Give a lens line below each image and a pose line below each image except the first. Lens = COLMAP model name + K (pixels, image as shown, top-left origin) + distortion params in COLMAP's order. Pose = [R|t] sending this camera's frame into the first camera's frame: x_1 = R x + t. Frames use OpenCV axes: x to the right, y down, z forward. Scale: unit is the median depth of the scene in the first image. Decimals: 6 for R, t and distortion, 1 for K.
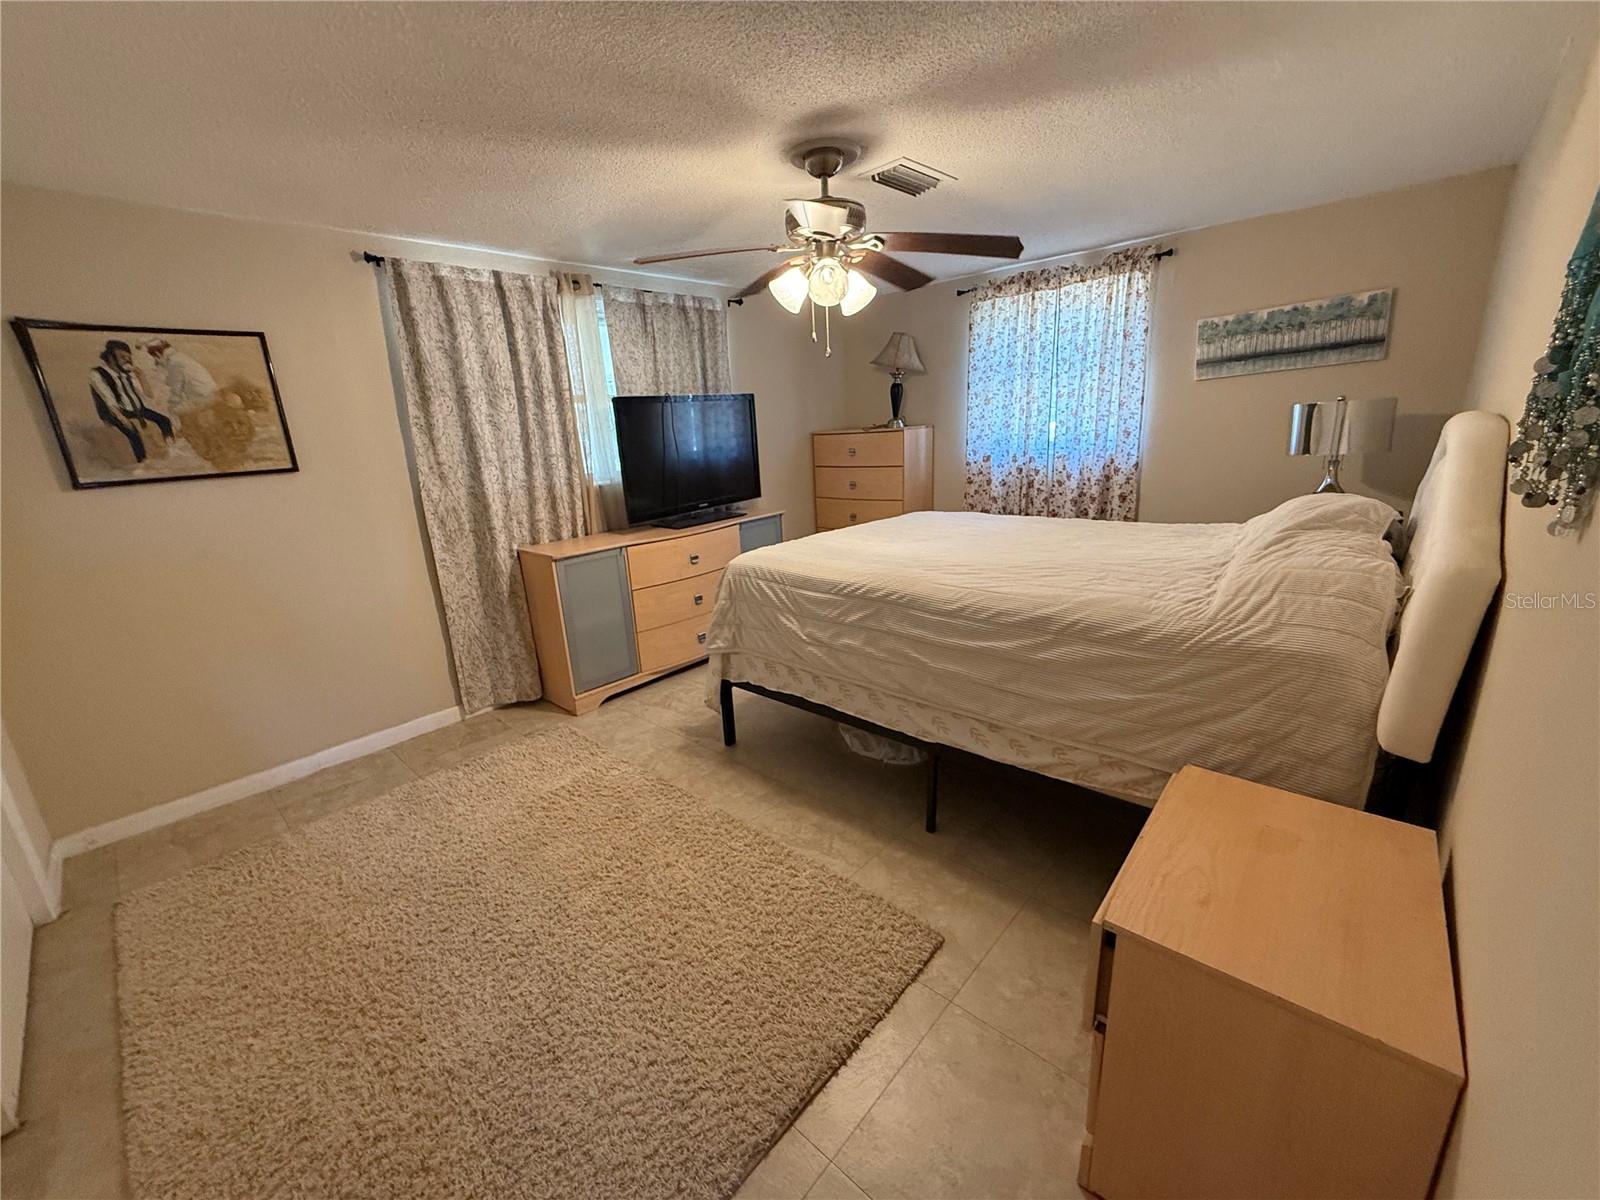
lens RADIAL K [[641.9, 0, 796.7], [0, 641.9, 600.1], [0, 0, 1]] dist [0.000470, 0.000473]
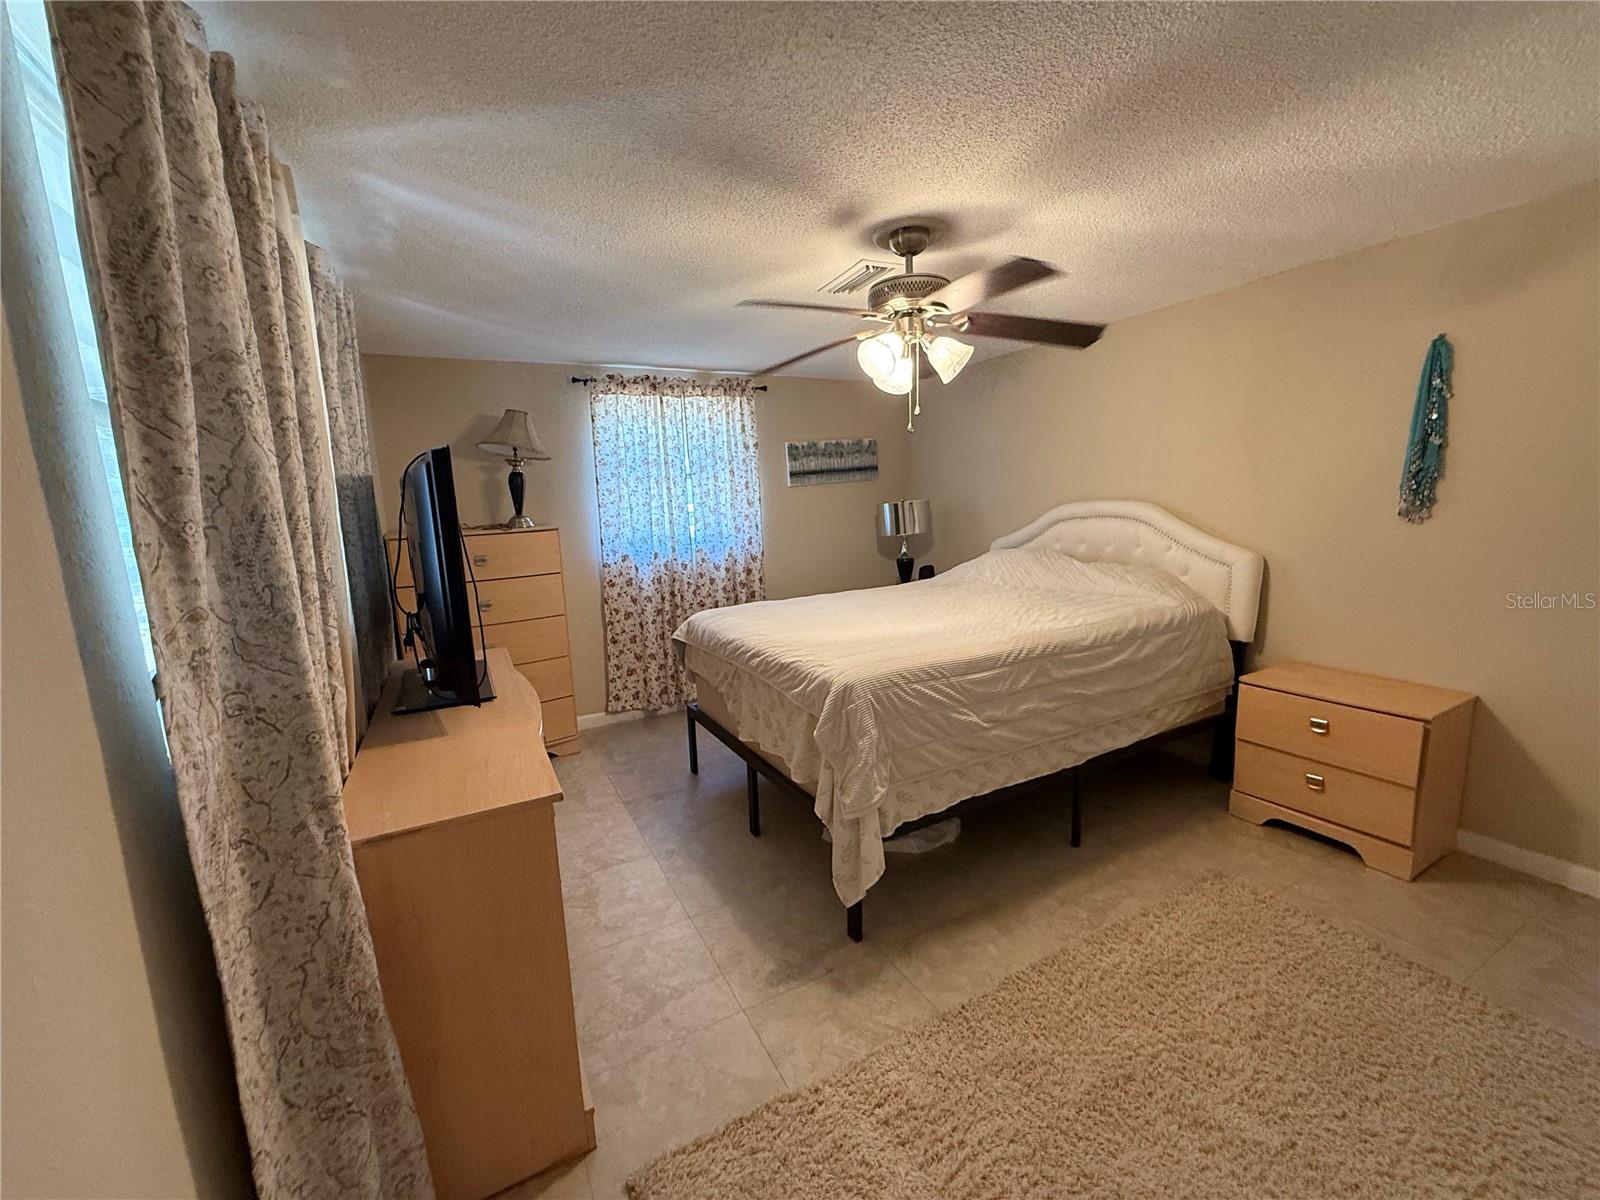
lens RADIAL K [[641.9, 0, 793.1], [0, 641.9, 598.9], [0, 0, 1]] dist [0.000470, 0.000473]
pose [[0.337121, -0.106499, 0.935418, -0.658455], [0.275956, 0.961119, 0.009972, -0.142481], [-0.900110, 0.254772, 0.353403, 0.628294]]
